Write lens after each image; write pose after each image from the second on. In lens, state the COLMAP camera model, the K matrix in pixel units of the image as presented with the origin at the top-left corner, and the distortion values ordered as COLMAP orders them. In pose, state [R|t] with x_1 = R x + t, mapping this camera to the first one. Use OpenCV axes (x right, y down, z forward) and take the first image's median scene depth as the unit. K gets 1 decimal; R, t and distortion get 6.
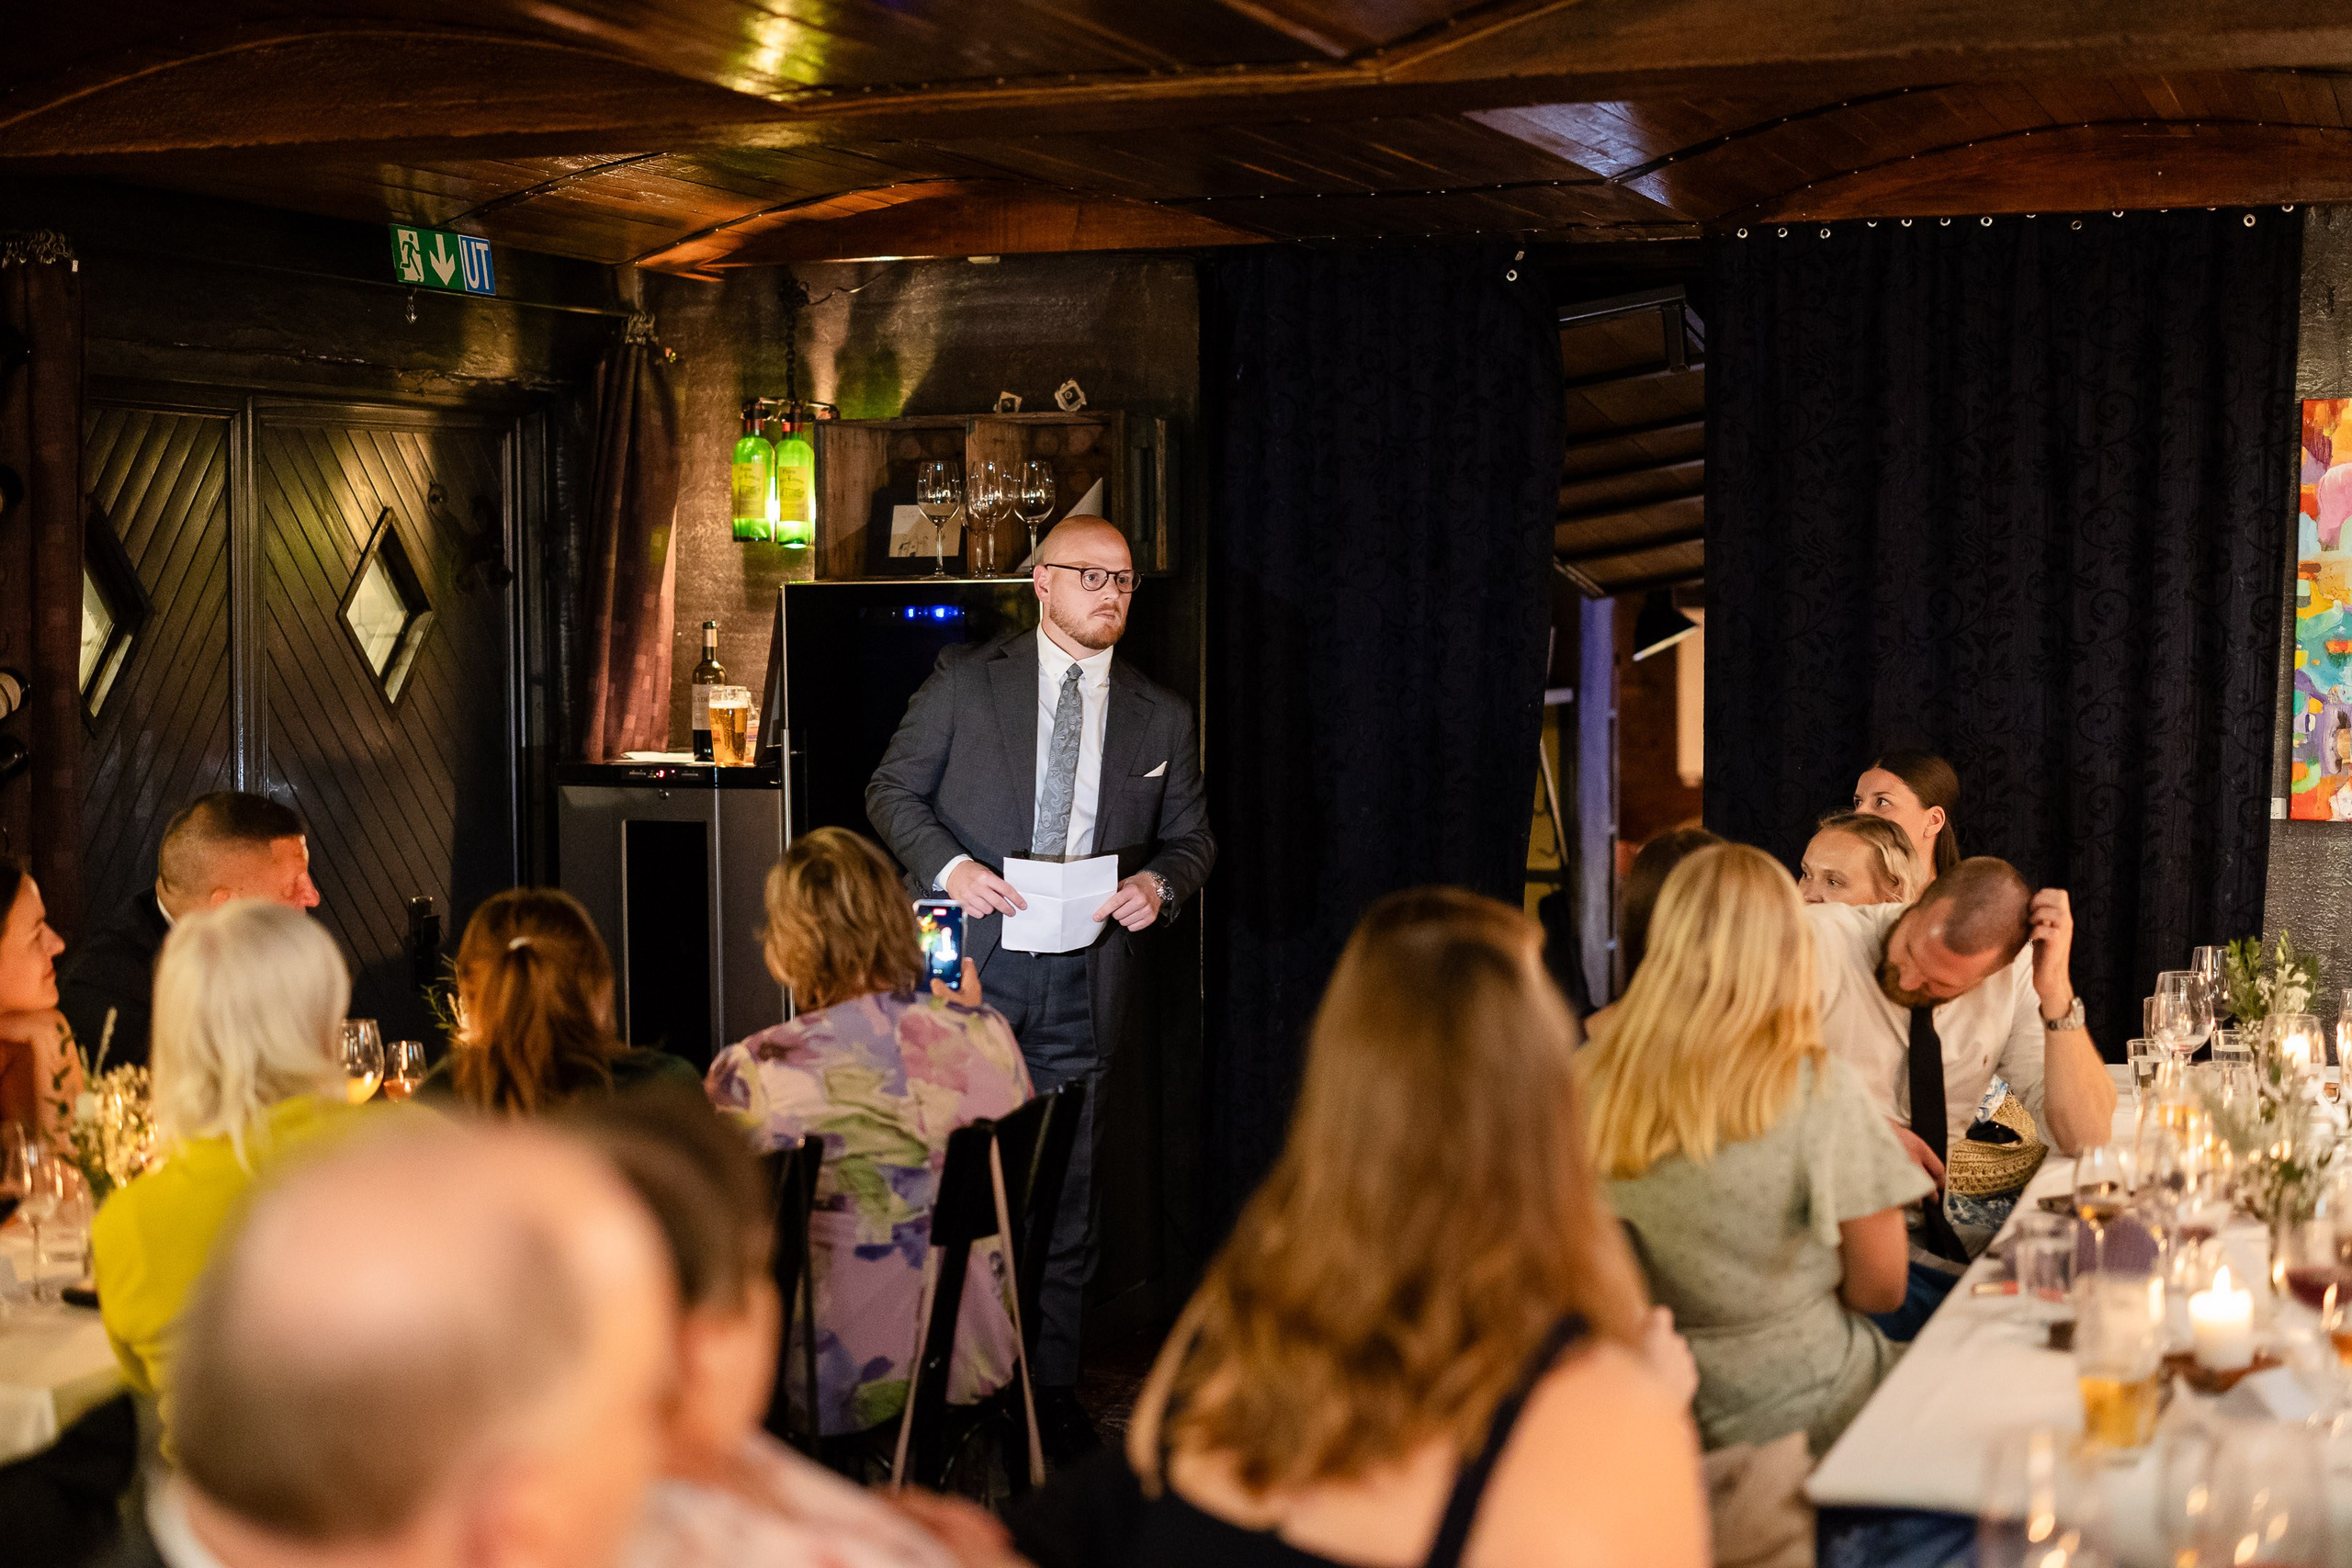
lens RADIAL K [[3933.3, 0, 1176.0], [0, 3933.3, 784.0], [0, 0, 1]] dist [0.014584, 0.252003]
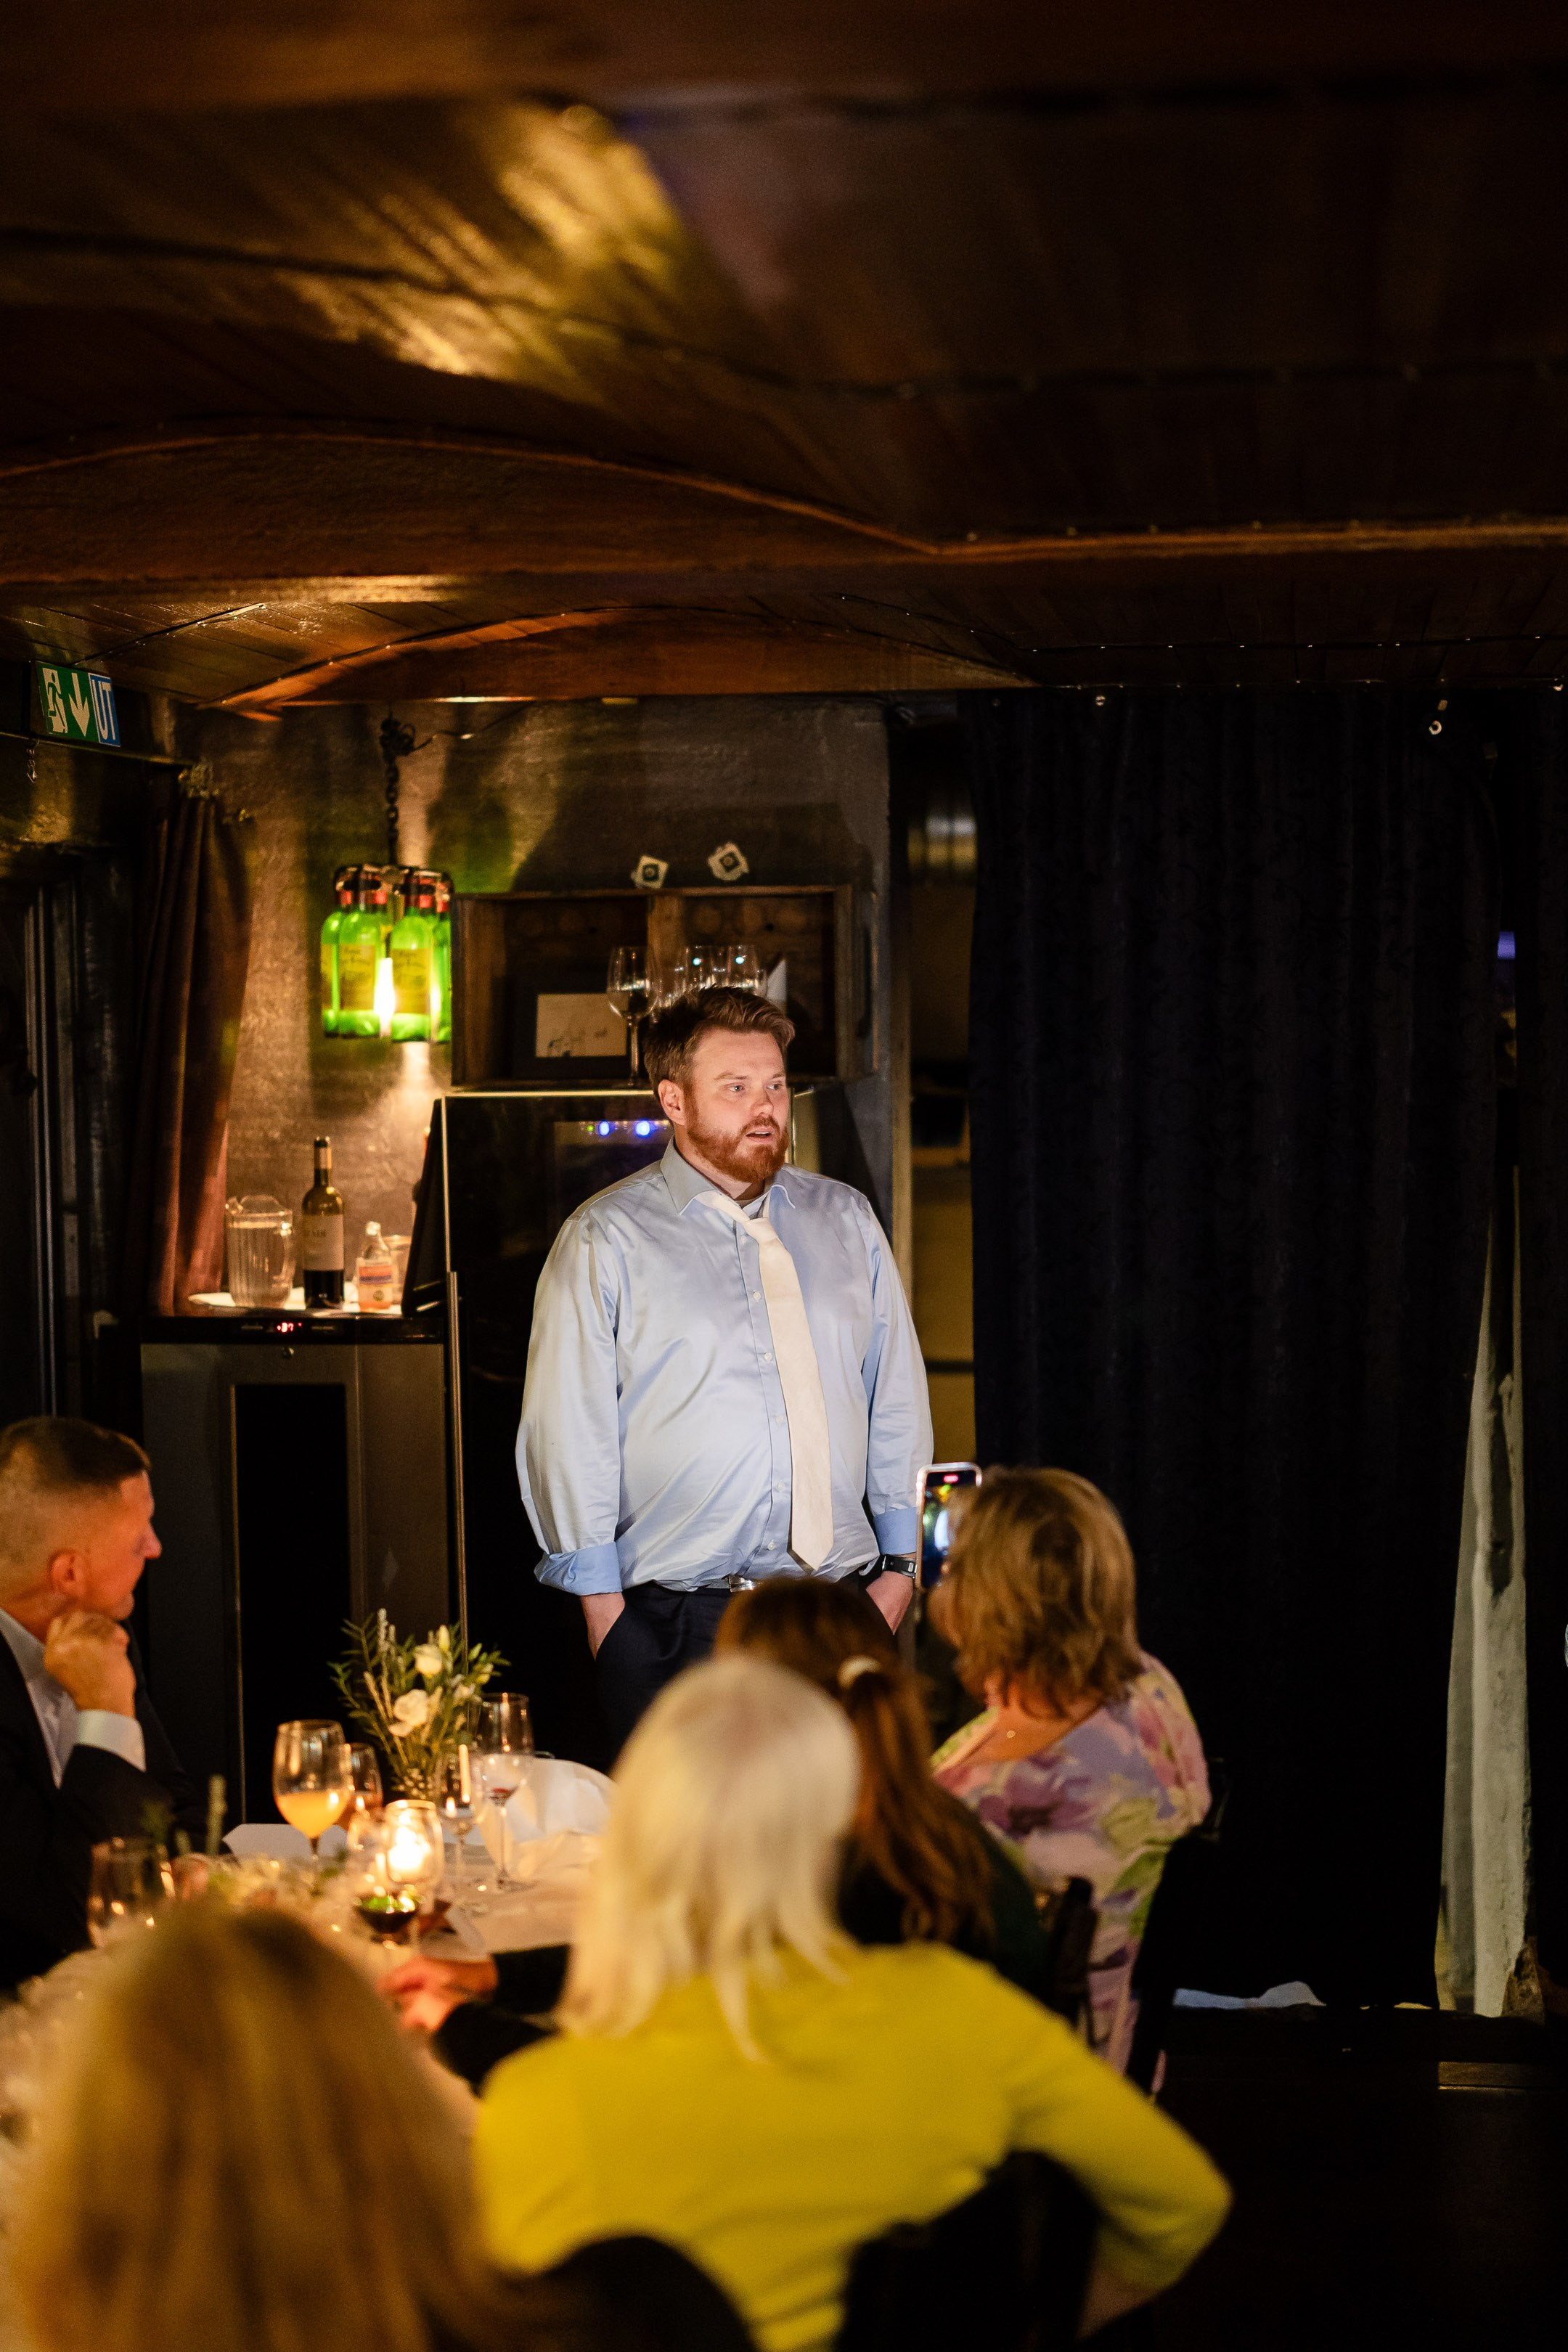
lens RADIAL K [[3933.7, 0, 784.0], [0, 3933.7, 1176.0], [0, 0, 1]] dist [0.014584, 0.252003]
pose [[0.967974, -0.021994, 0.250087, -0.227347], [0.020090, 0.999747, 0.010163, -0.039091], [-0.250247, -0.004813, 0.968170, 0.174414]]
